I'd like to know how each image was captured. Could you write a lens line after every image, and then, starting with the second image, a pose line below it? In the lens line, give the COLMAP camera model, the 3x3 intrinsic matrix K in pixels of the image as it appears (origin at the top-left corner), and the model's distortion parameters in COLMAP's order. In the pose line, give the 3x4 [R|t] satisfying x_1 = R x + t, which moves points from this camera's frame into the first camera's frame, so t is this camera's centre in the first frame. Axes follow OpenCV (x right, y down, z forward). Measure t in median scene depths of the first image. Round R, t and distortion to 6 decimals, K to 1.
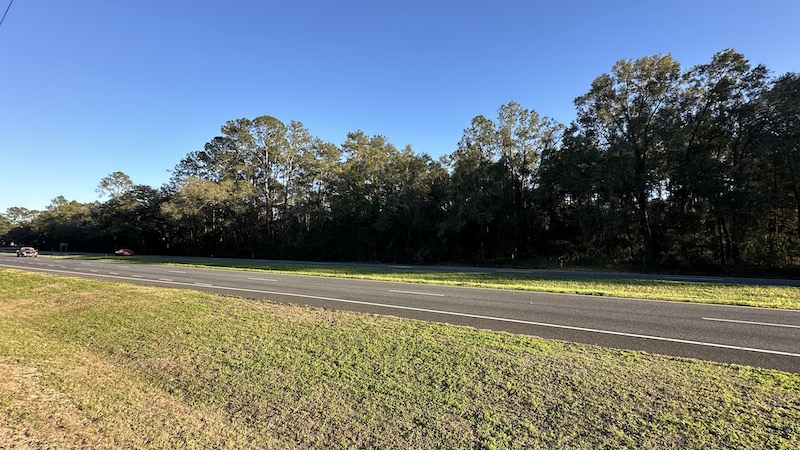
lens RADIAL K [[335.7, 0, 398.2], [0, 335.7, 225.2], [0, 0, 1]] dist [0.000064, 0.000017]
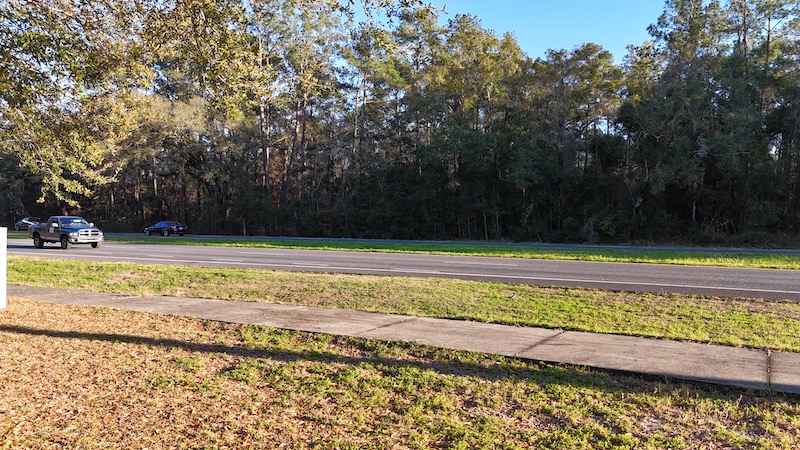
lens RADIAL K [[586.6, 0, 401.3], [0, 586.6, 224.4], [0, 0, 1]] dist [0.088161, -0.100694]
pose [[0.999844, -0.009412, 0.014957, -0.347242], [0.008270, 0.997178, 0.074617, 0.006272], [-0.015617, -0.074482, 0.997100, 0.007118]]
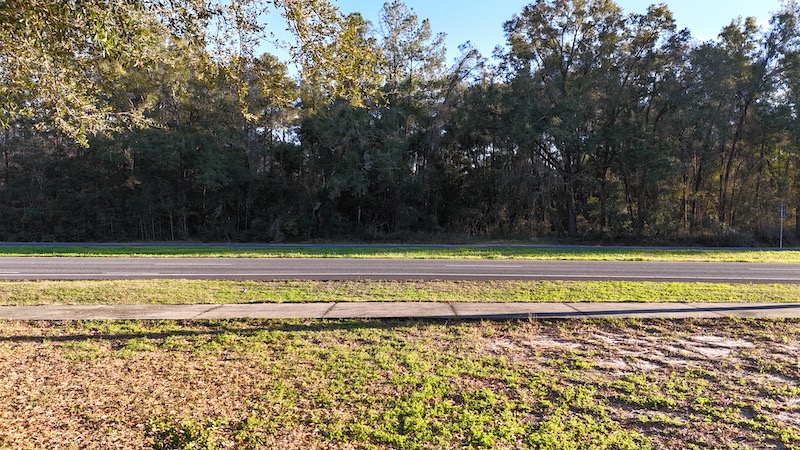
lens RADIAL K [[586.6, 0, 401.3], [0, 586.6, 224.4], [0, 0, 1]] dist [0.088161, -0.100694]
pose [[0.846730, -0.011257, 0.531903, -0.409139], [-0.030806, 0.997061, 0.070141, -0.002870], [-0.531130, -0.075776, 0.843895, -0.053775]]
